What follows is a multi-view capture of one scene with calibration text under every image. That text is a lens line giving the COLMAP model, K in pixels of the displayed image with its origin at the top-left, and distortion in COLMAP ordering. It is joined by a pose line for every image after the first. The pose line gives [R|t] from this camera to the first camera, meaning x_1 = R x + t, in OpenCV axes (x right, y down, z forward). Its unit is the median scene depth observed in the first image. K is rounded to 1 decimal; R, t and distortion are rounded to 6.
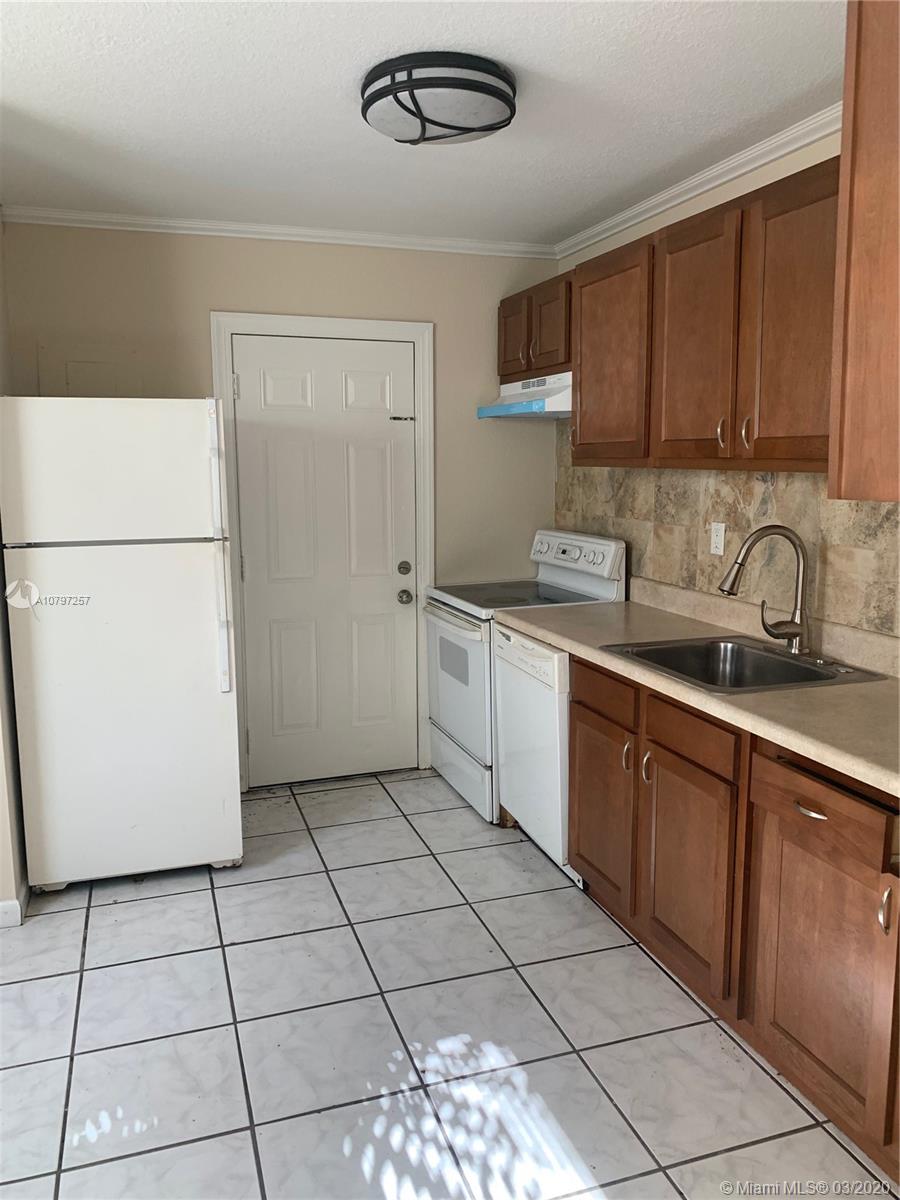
lens RADIAL K [[910.0, 0, 448.5], [0, 910.0, 597.7], [0, 0, 1]] dist [0.008059, -0.015679]
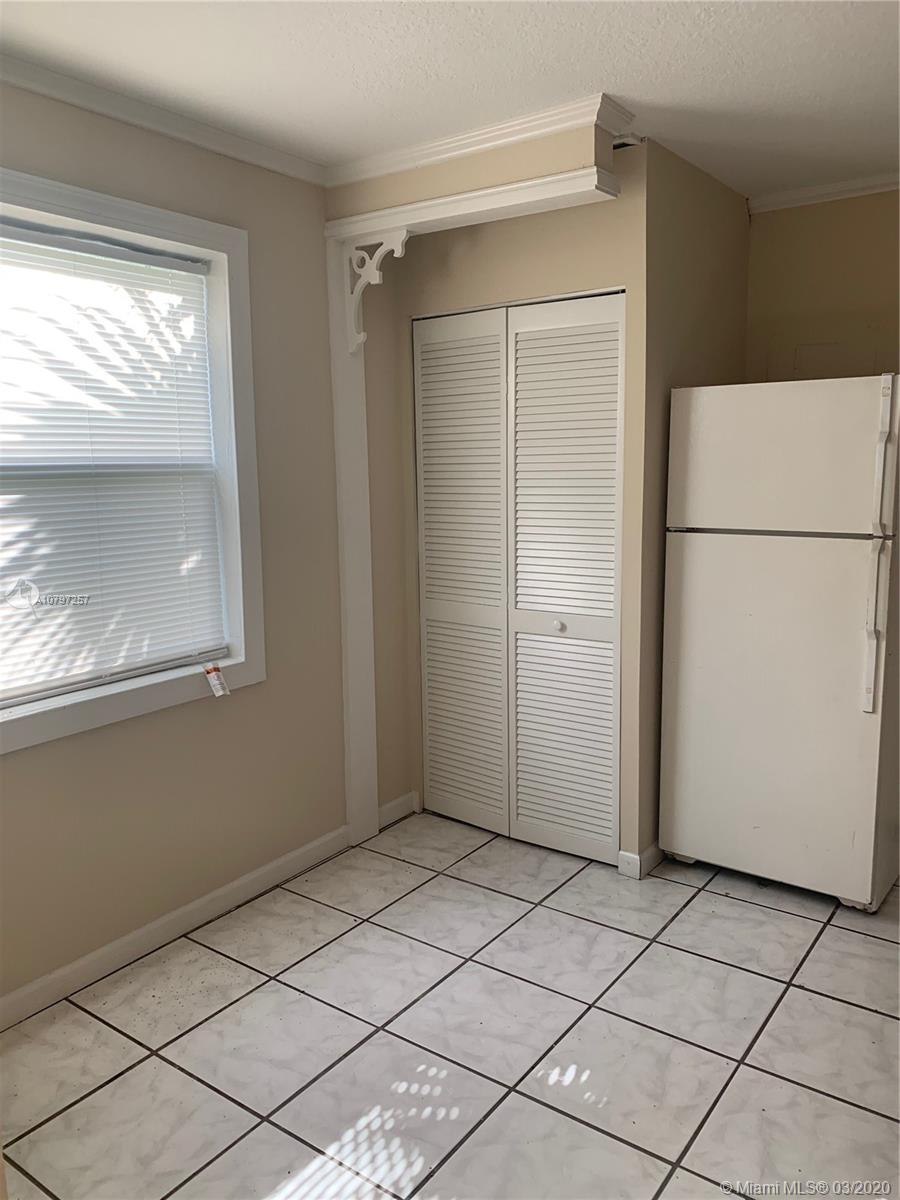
lens RADIAL K [[910.0, 0, 447.5], [0, 910.0, 600.8], [0, 0, 1]] dist [0.008059, -0.015679]
pose [[0.568613, 0.124513, -0.813127, 0.230807], [-0.111599, 0.991016, 0.073712, -0.022199], [0.815000, 0.048830, 0.577400, 0.168758]]
